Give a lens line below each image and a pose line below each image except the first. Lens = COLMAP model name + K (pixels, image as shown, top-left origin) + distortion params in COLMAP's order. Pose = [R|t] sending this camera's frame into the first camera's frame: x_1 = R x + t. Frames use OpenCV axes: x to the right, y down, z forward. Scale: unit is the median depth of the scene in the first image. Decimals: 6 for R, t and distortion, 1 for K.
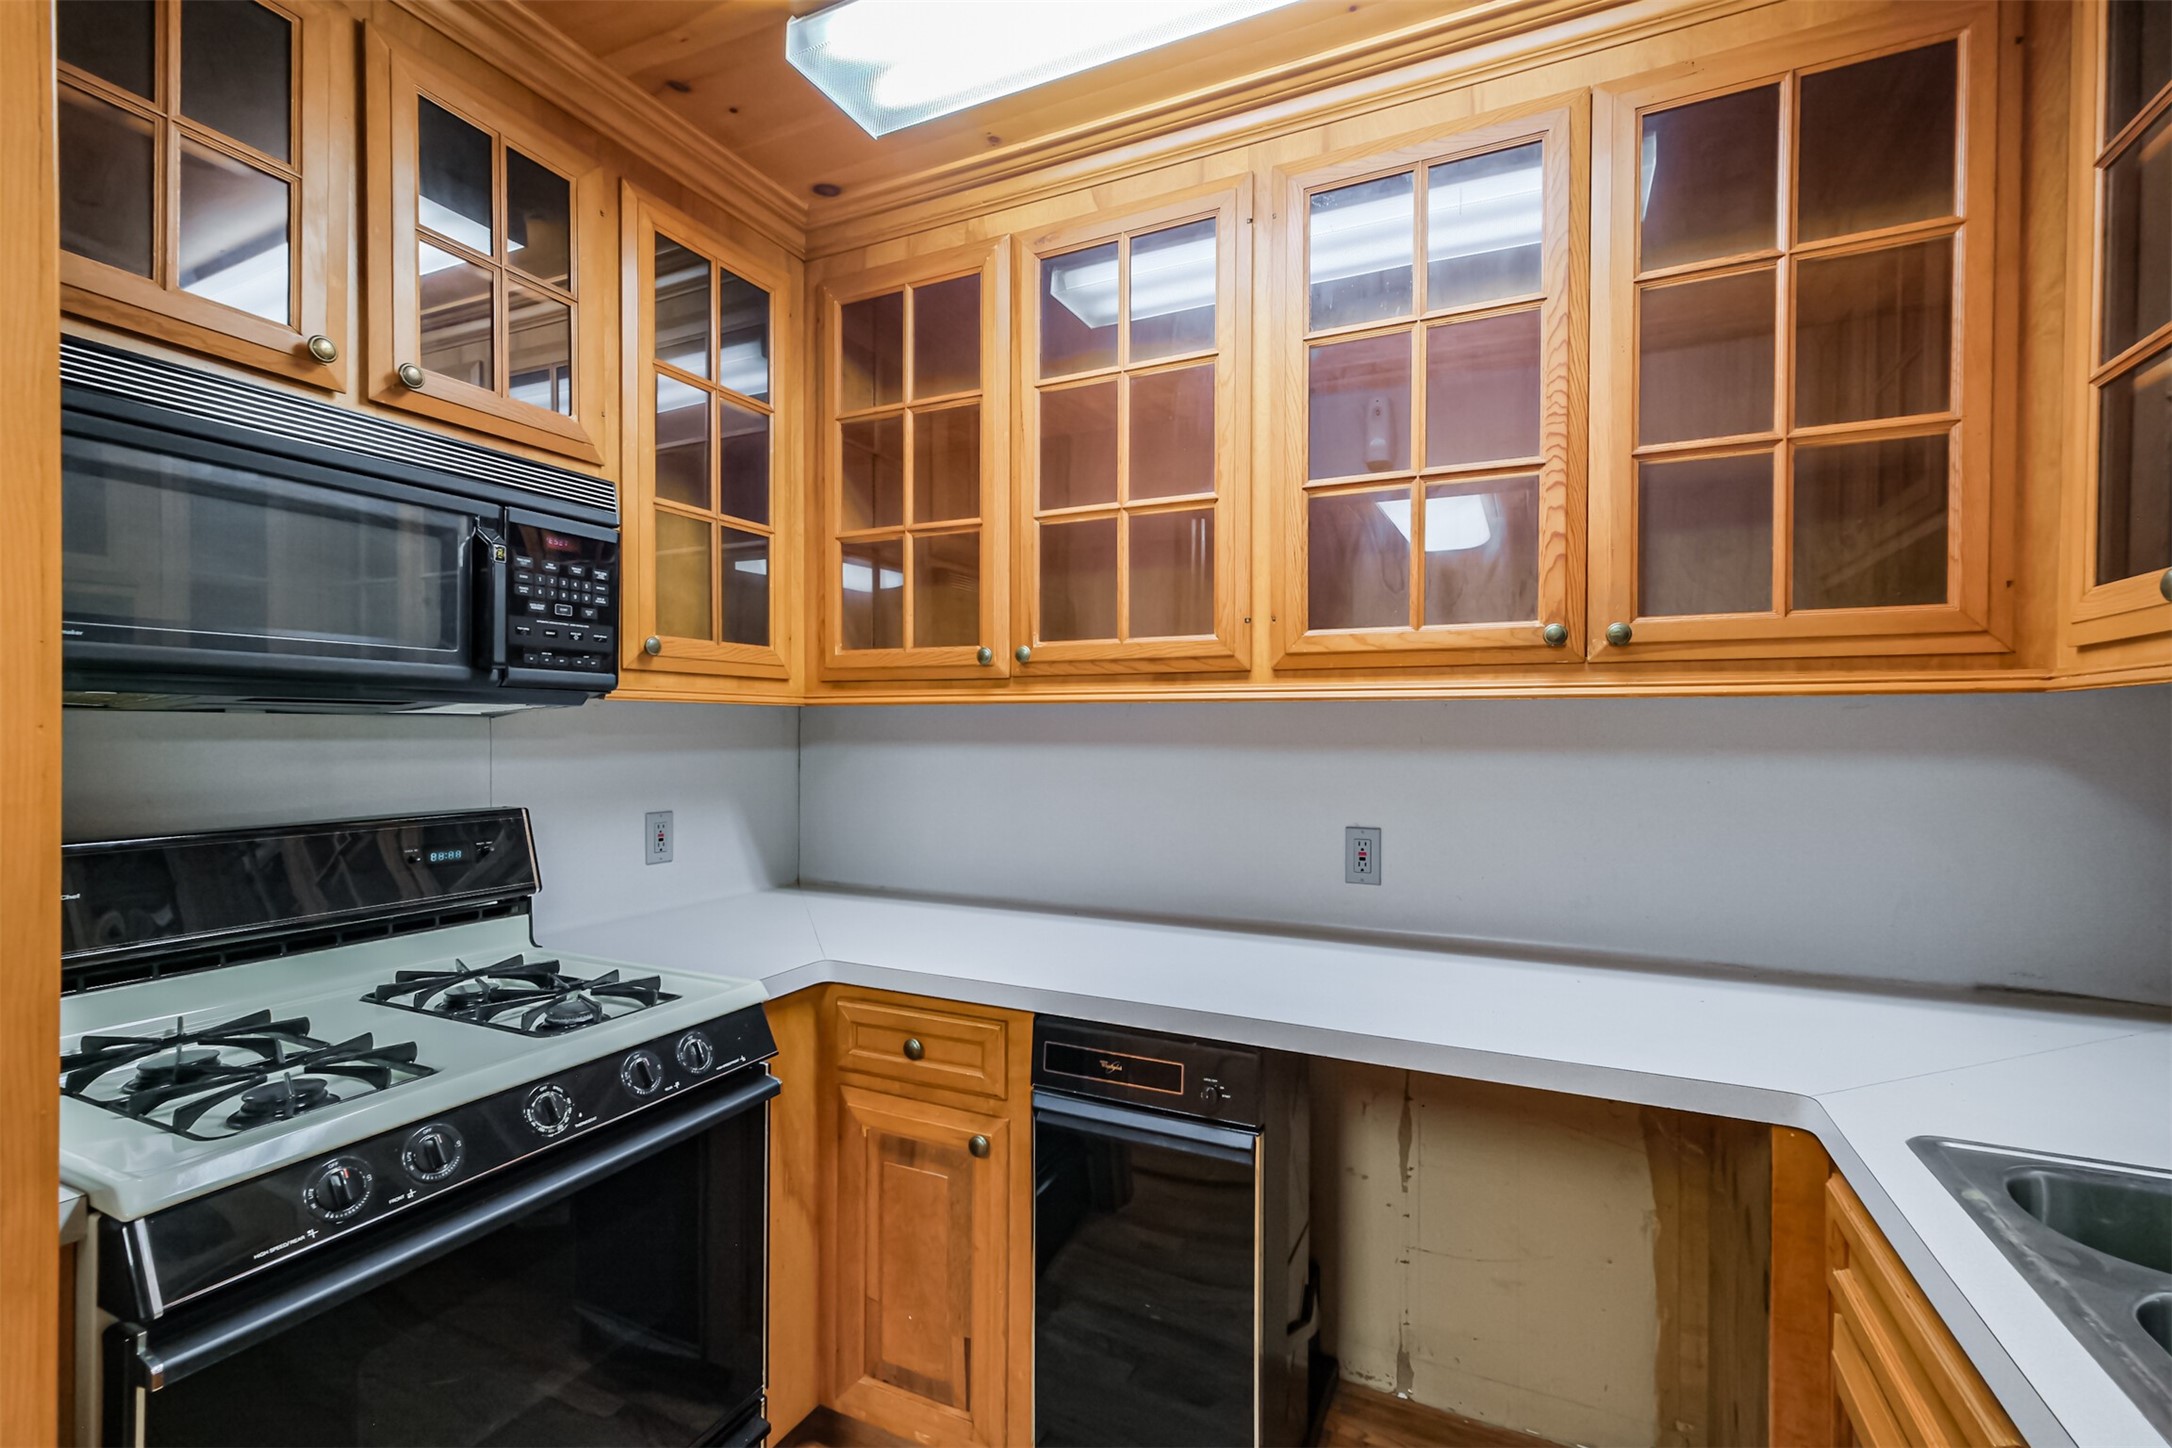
lens RADIAL K [[970.7, 0, 1086.5], [0, 970.7, 734.1], [0, 0, 1]] dist [-0.011959, -0.000791]
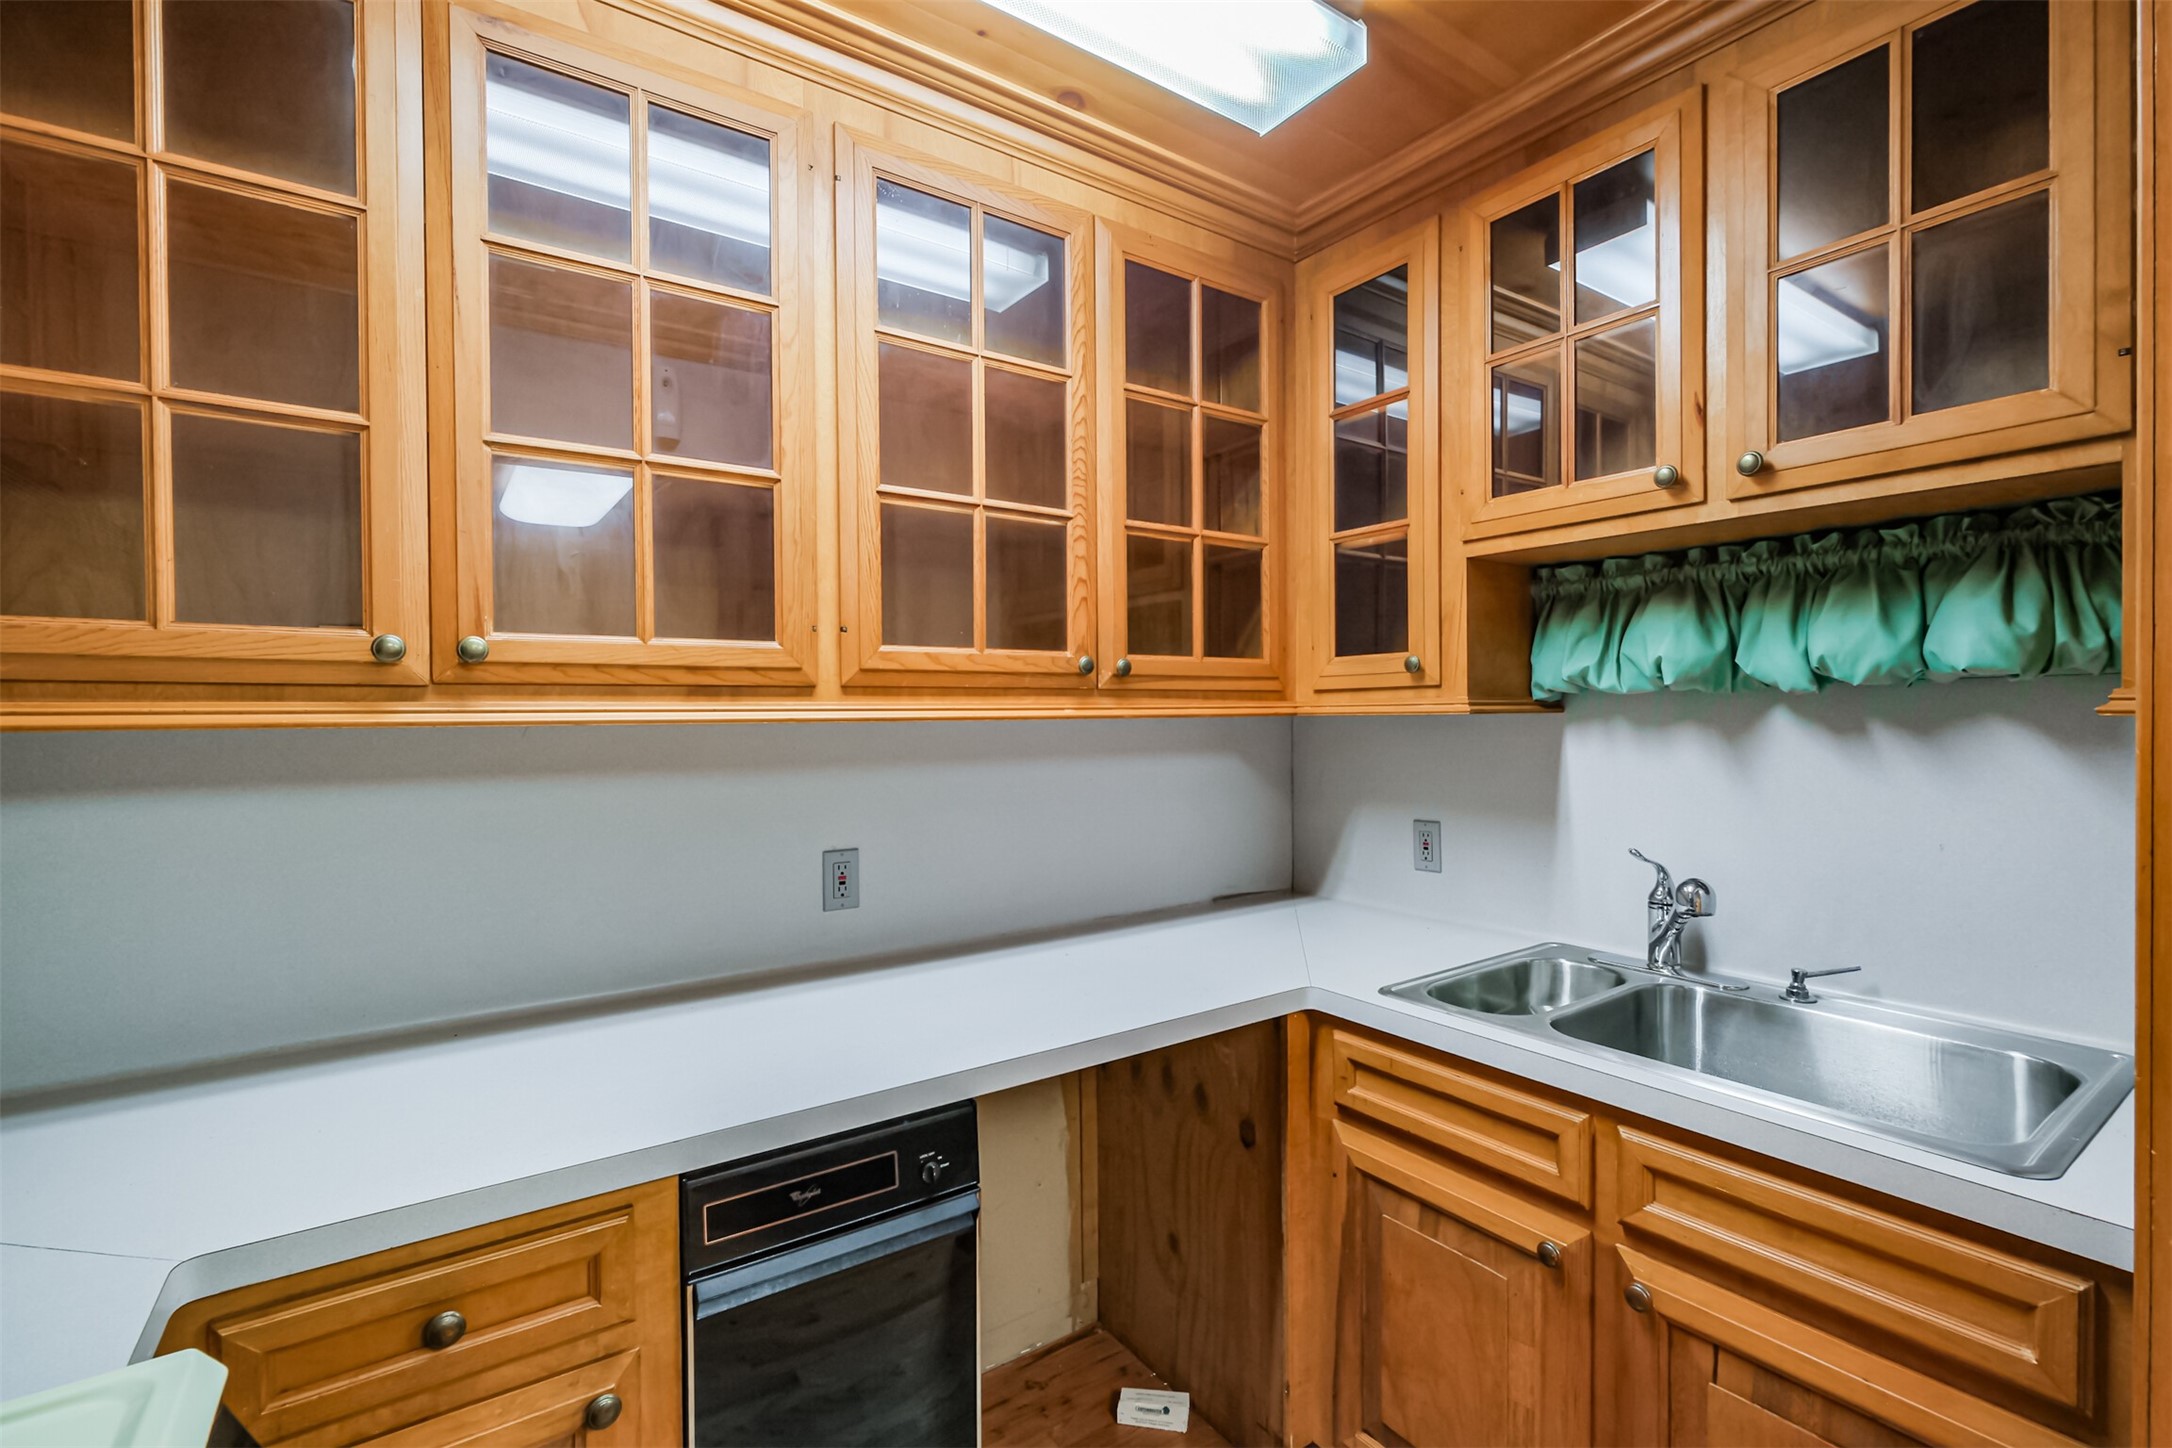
lens RADIAL K [[970.7, 0, 1165.4], [0, 970.7, 708.1], [0, 0, 1]] dist [-0.011959, -0.000791]
pose [[0.451504, -0.003693, 0.892261, -0.473651], [0.008032, 0.999968, 0.000075, -0.044054], [-0.892233, 0.007133, 0.451519, 0.332760]]
